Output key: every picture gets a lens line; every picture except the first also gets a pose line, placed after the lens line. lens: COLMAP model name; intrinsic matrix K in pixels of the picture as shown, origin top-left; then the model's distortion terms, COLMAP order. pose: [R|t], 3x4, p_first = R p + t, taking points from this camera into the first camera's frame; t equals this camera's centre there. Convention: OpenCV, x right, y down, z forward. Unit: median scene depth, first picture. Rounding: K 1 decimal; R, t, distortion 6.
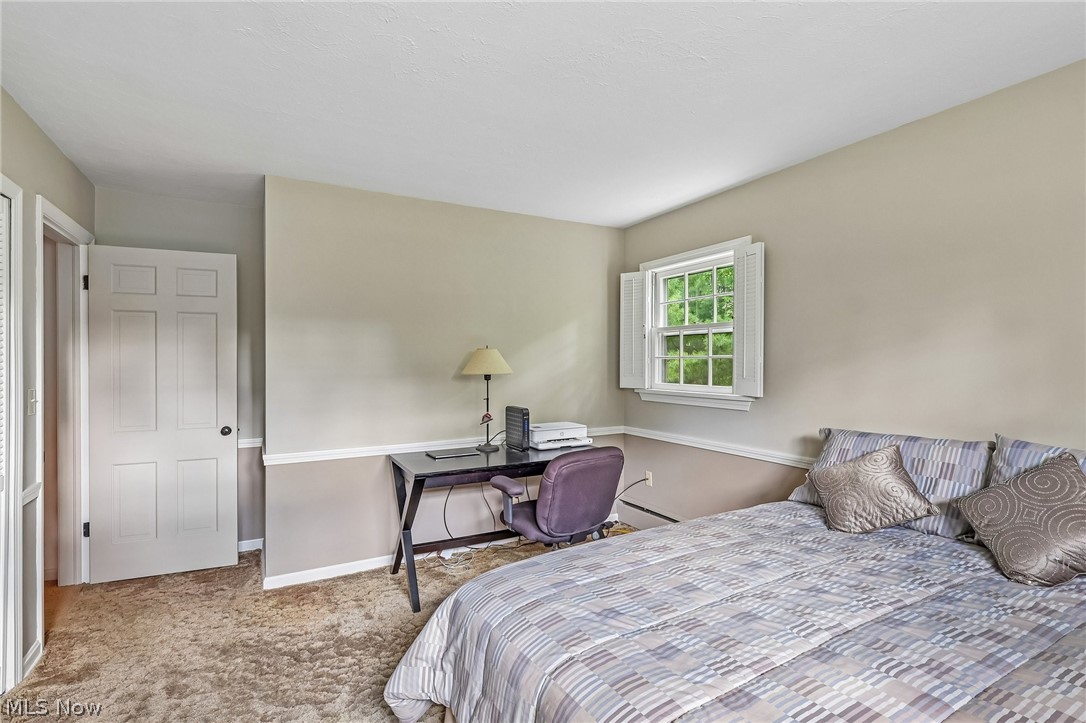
lens RADIAL K [[519.5, 0, 536.6], [0, 519.5, 360.6], [0, 0, 1]] dist [-0.001608, 0.000181]
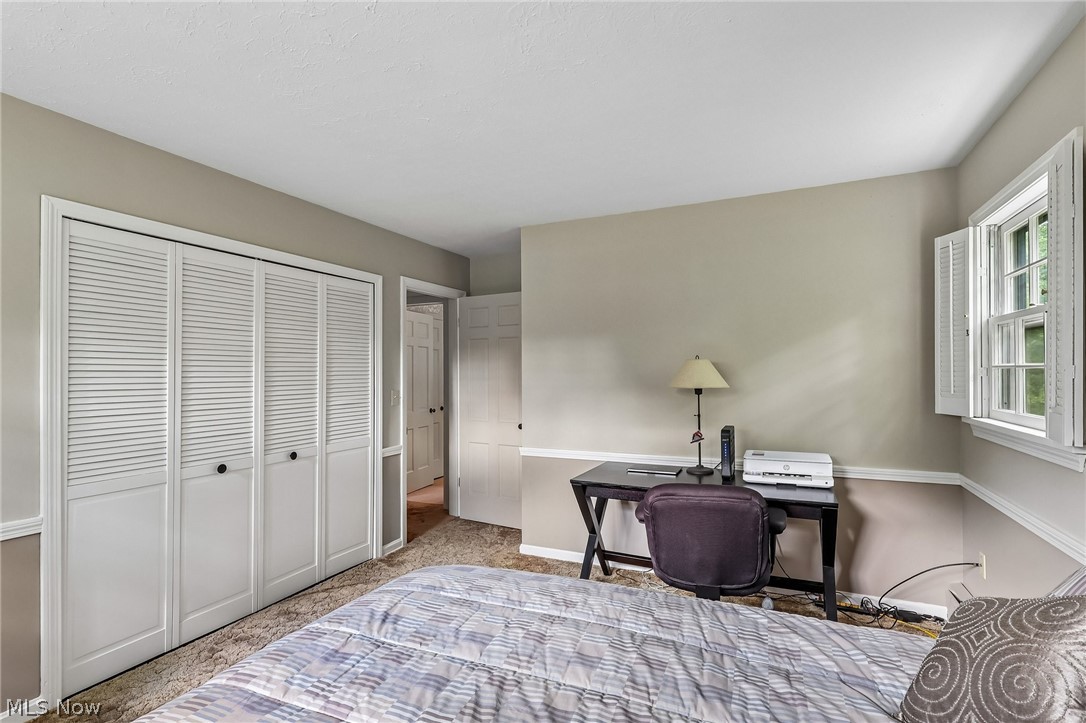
lens RADIAL K [[519.5, 0, 535.8], [0, 519.5, 367.0], [0, 0, 1]] dist [-0.001608, 0.000181]
pose [[0.585594, -0.008819, -0.810557, 0.538950], [0.006030, 0.999961, -0.006523, -0.006438], [0.810582, -0.001068, 0.585624, 0.287321]]
